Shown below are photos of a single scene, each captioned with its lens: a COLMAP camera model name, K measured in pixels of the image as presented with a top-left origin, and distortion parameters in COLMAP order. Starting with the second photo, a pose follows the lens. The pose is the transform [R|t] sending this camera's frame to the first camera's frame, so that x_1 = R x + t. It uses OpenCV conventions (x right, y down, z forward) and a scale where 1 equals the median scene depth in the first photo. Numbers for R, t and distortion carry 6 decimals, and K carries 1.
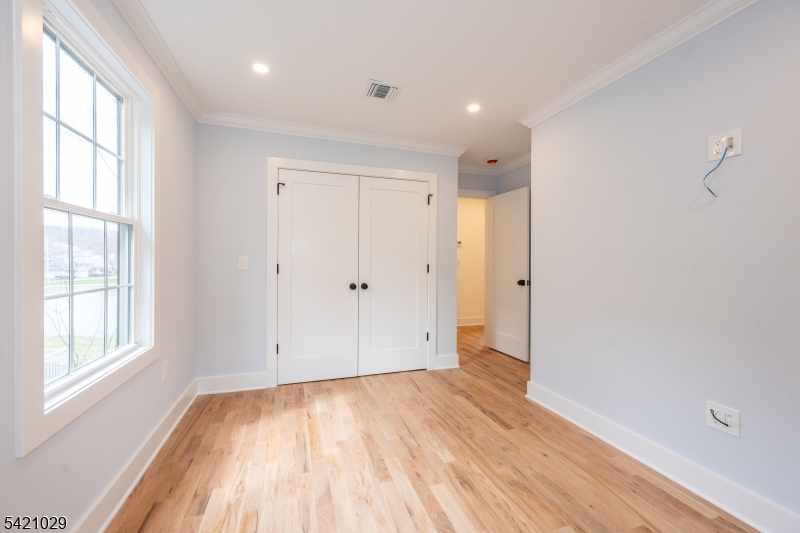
lens RADIAL K [[332.4, 0, 395.6], [0, 332.4, 263.3], [0, 0, 1]] dist [0.000166, 0.000476]
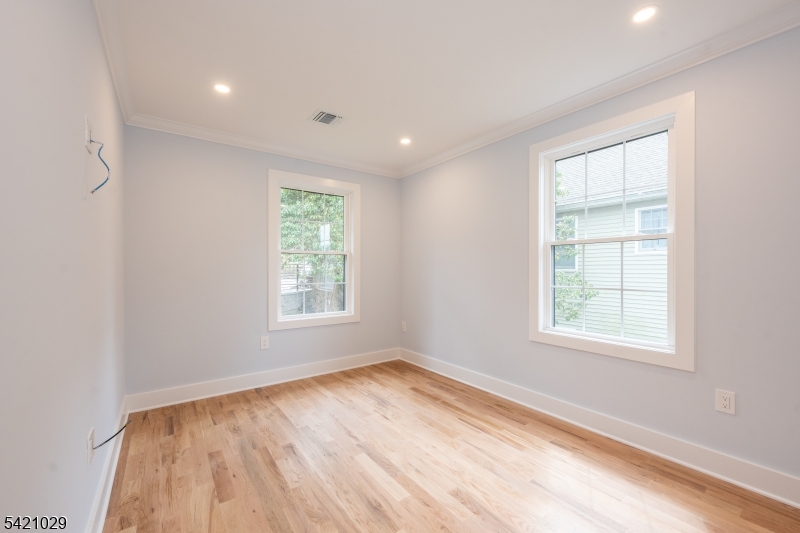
lens RADIAL K [[332.4, 0, 398.1], [0, 332.4, 266.3], [0, 0, 1]] dist [0.000166, 0.000476]
pose [[-0.955853, -0.007848, -0.293740, 0.435835], [-0.008652, 0.999962, 0.001436, -0.017331], [0.293718, 0.003915, -0.955884, 1.936069]]
